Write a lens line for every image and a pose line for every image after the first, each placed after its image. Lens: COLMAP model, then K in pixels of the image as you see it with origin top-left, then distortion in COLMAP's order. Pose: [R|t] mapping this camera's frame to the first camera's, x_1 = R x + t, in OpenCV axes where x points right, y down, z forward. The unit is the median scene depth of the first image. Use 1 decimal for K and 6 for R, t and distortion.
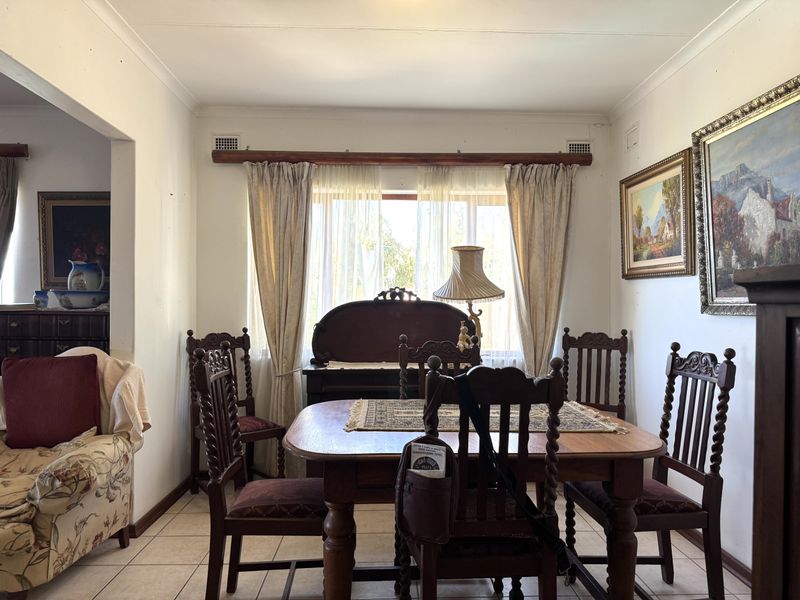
lens RADIAL K [[580.8, 0, 400.0], [0, 580.8, 300.0], [0, 0, 1]] dist [0.005104, 0.000188]
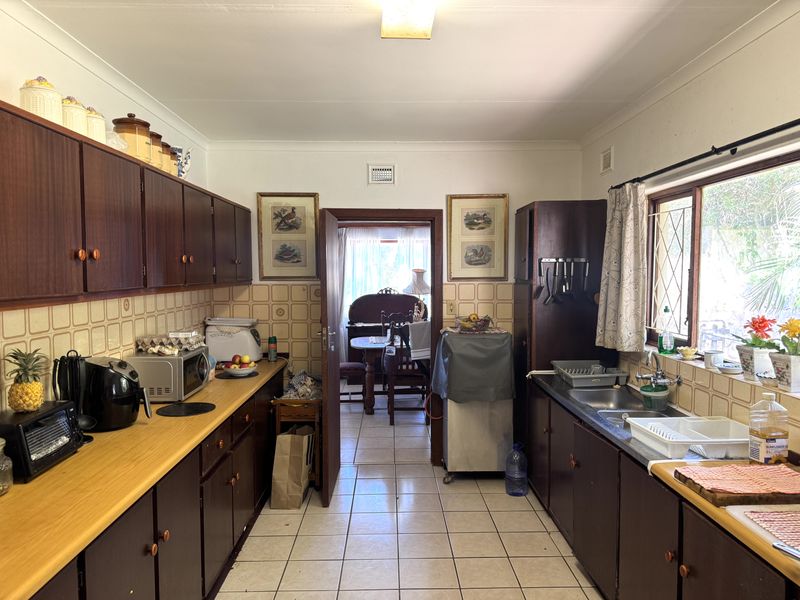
lens RADIAL K [[580.8, 0, 400.0], [0, 580.8, 300.0], [0, 0, 1]] dist [0.005104, 0.000188]
pose [[0.999773, -0.006481, -0.020297, 0.096238], [0.007692, 0.998158, 0.060175, -0.123108], [0.019869, -0.060318, 0.997981, -1.307866]]
